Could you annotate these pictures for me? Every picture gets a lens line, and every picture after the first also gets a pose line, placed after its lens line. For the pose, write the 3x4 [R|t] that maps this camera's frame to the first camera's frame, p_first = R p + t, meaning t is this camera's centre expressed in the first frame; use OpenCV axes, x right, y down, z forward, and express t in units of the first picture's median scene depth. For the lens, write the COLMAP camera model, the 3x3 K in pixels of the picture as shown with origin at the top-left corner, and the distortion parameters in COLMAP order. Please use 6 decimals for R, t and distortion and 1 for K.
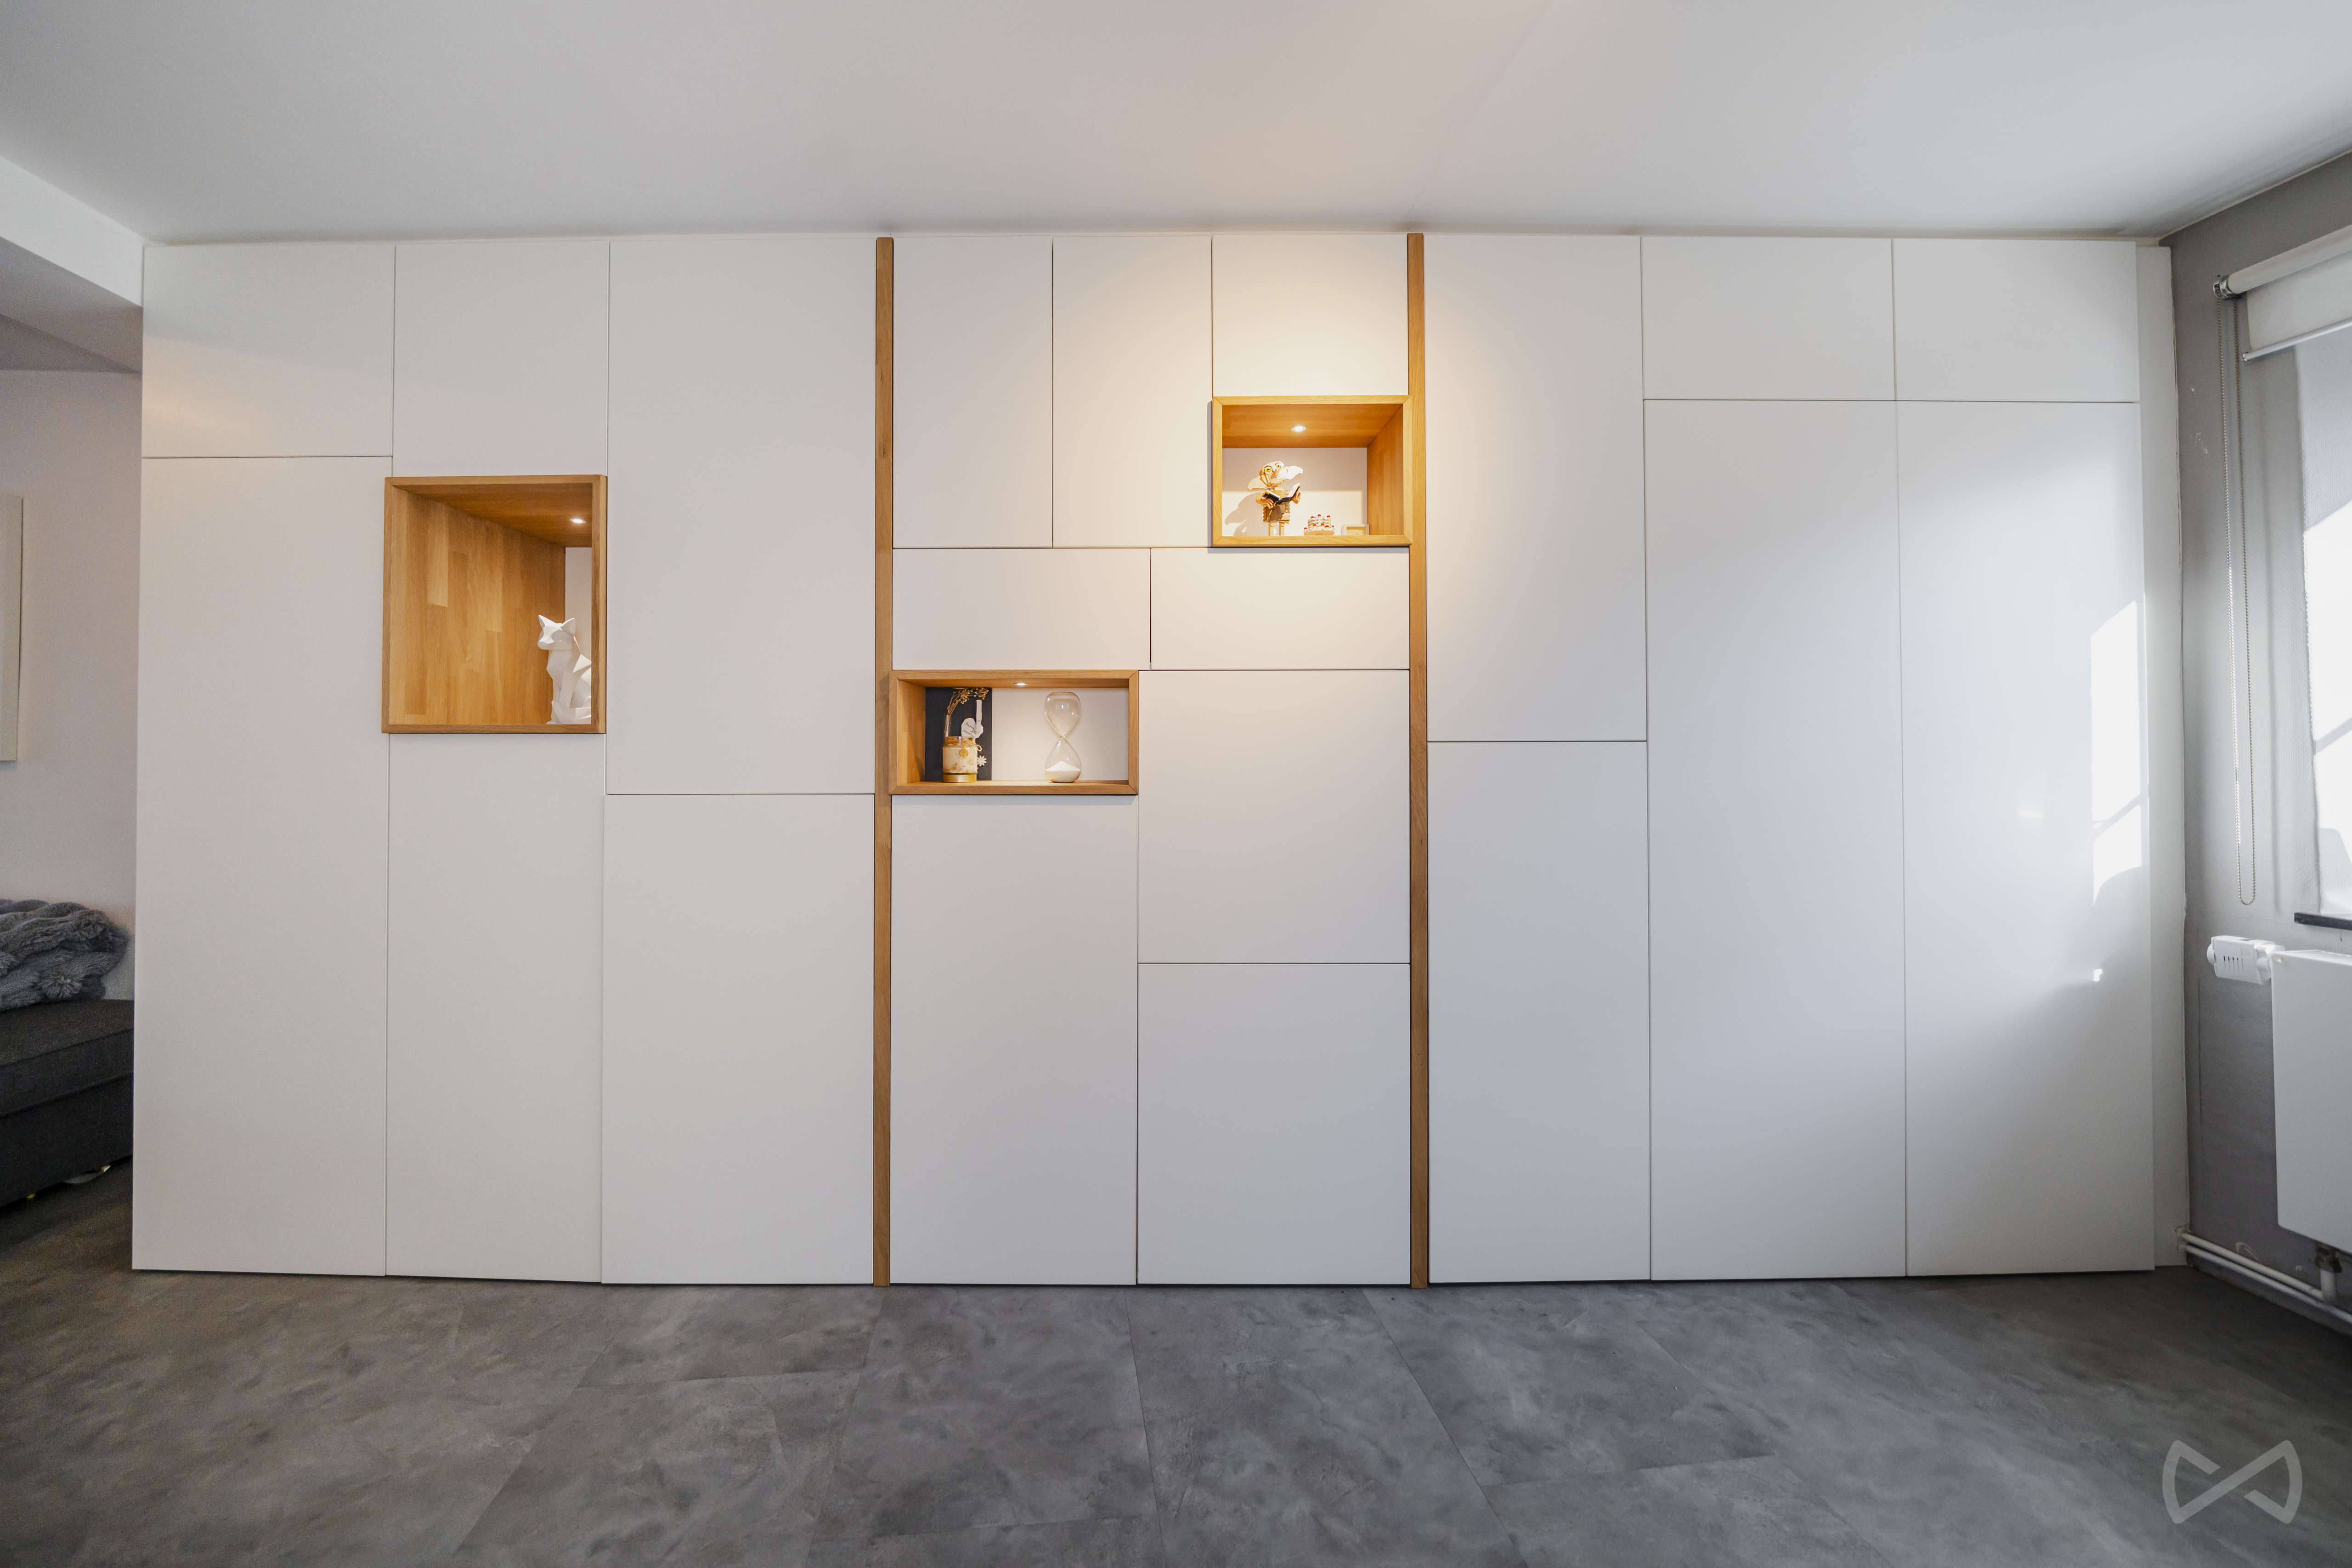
lens RADIAL K [[800.7, 0, 1138.2], [0, 800.7, 750.8], [0, 0, 1]] dist [-0.008965, 0.000522]
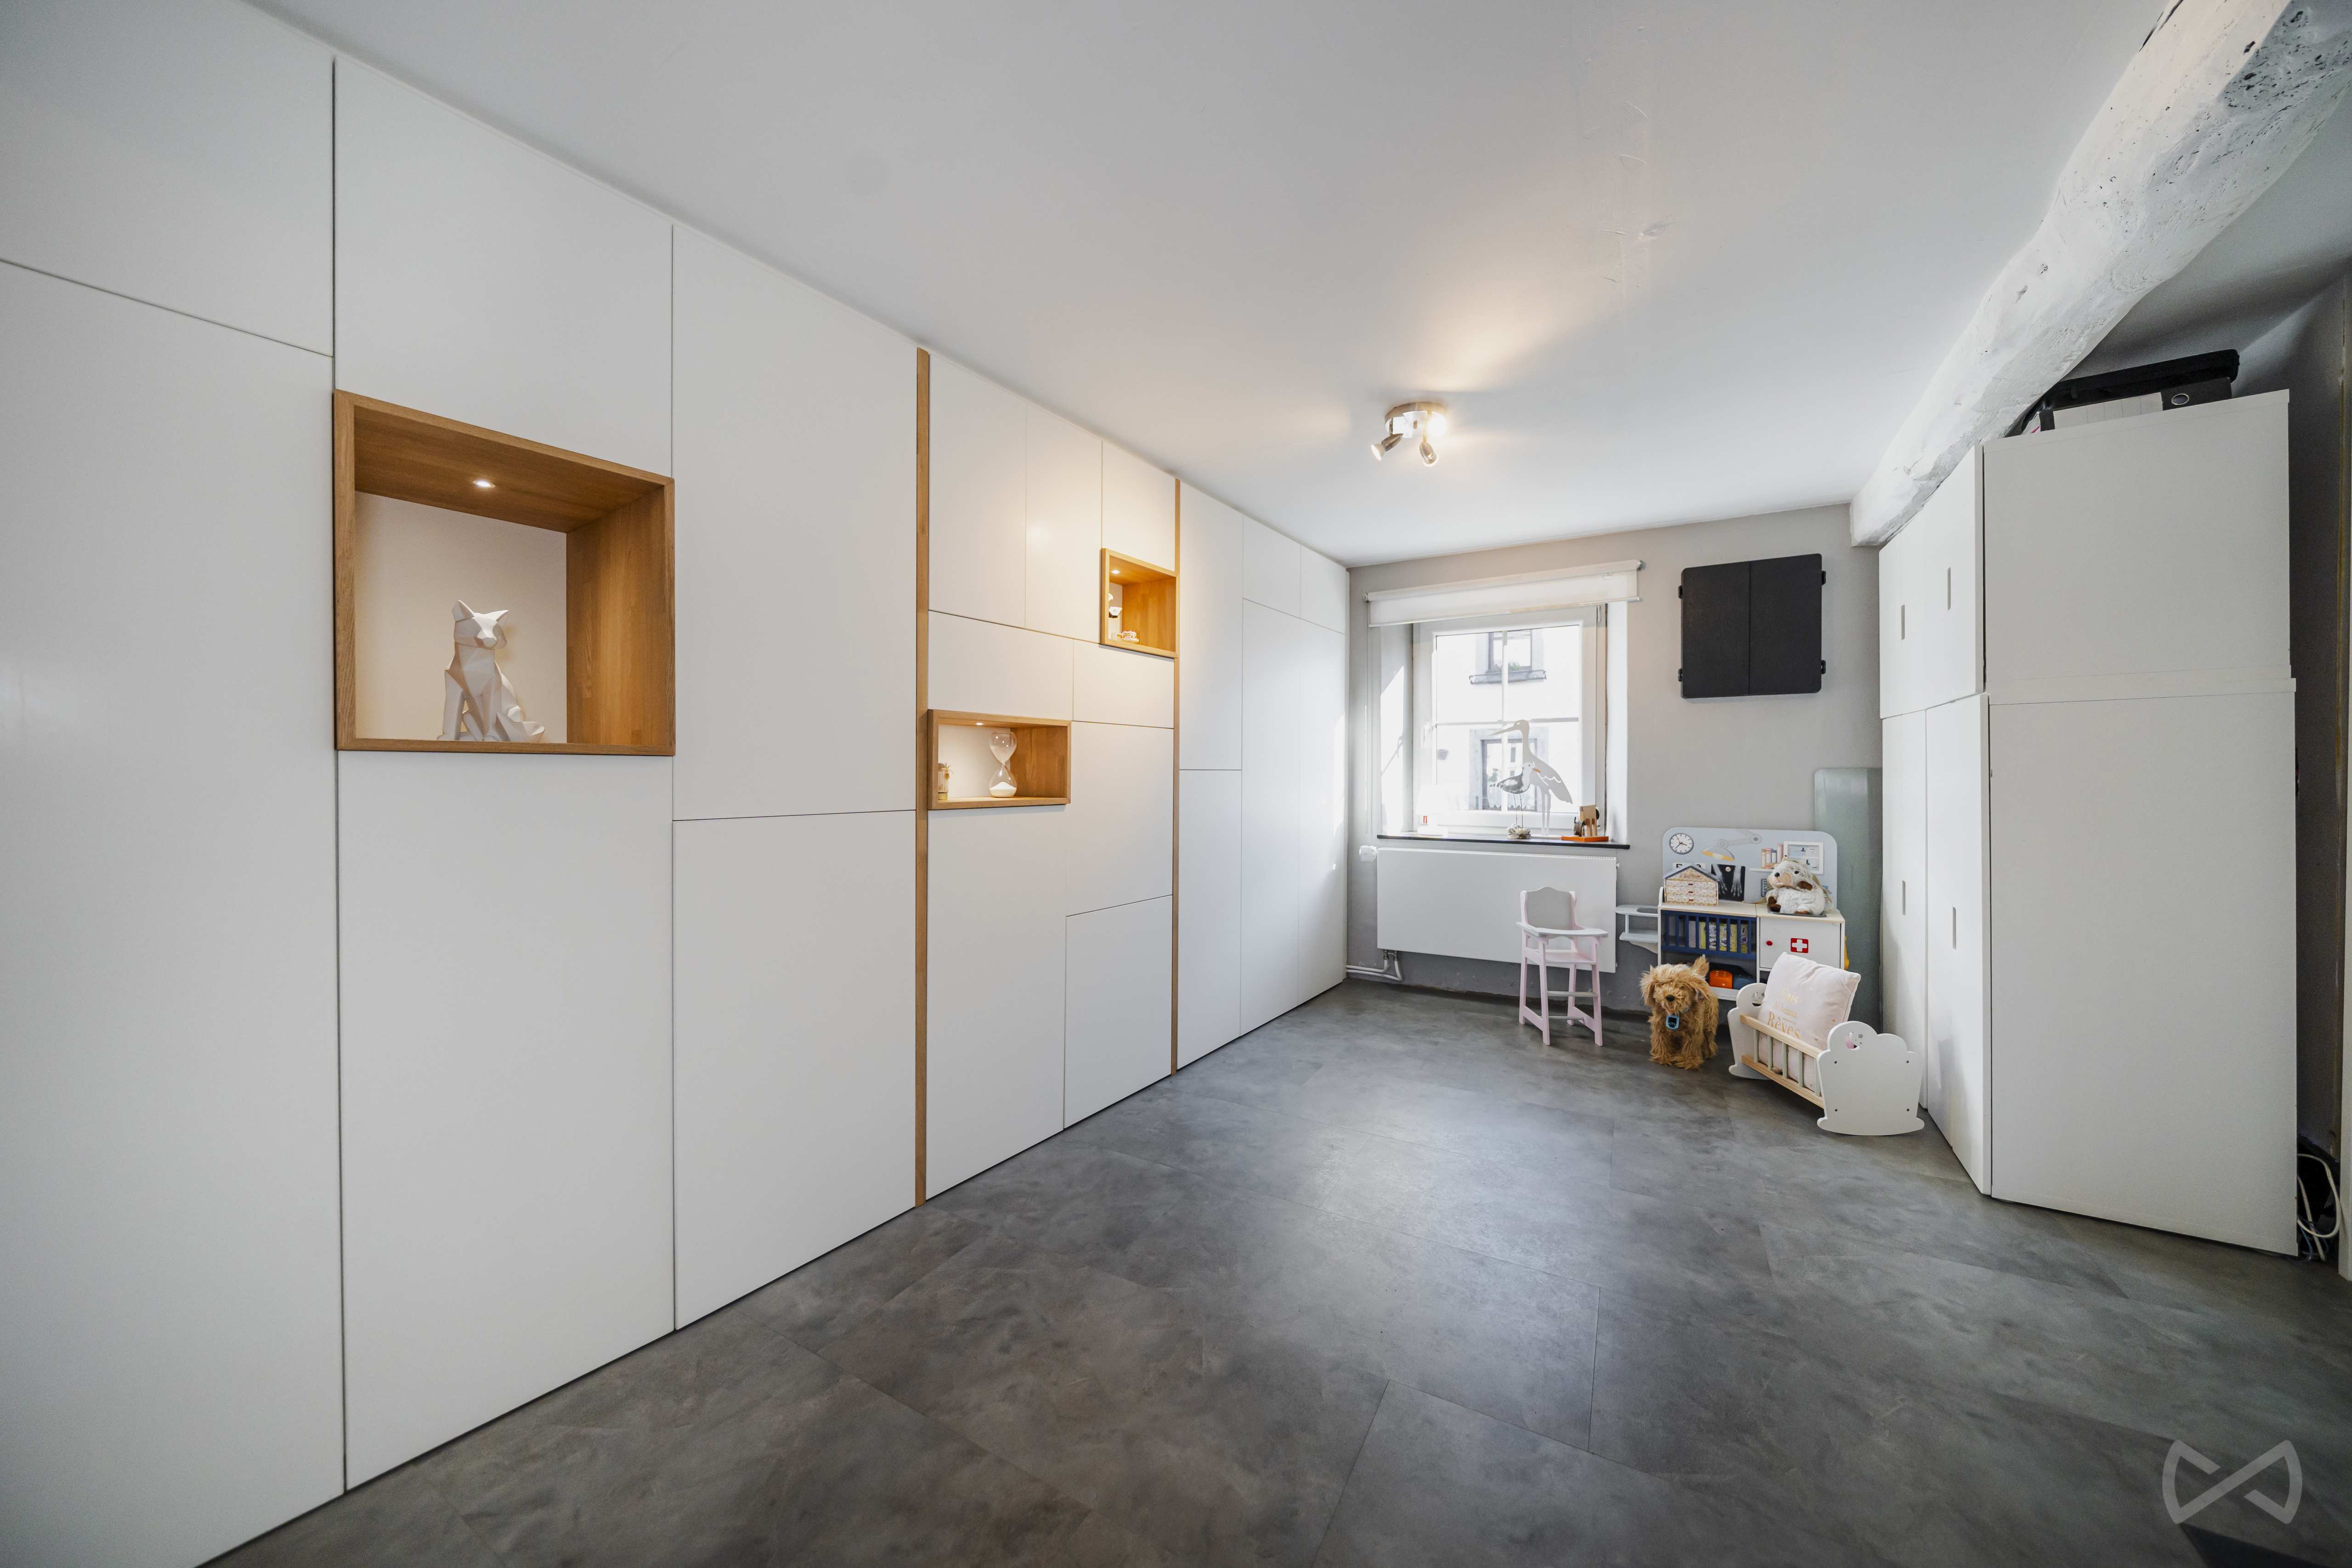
lens RADIAL K [[800.7, 0, 1171.9], [0, 800.7, 779.2], [0, 0, 1]] dist [-0.008965, 0.000522]
pose [[0.580717, -0.003632, 0.814098, -1.132516], [-0.018105, 0.999685, 0.017375, -0.022182], [-0.813904, -0.024829, 0.580468, -0.025997]]
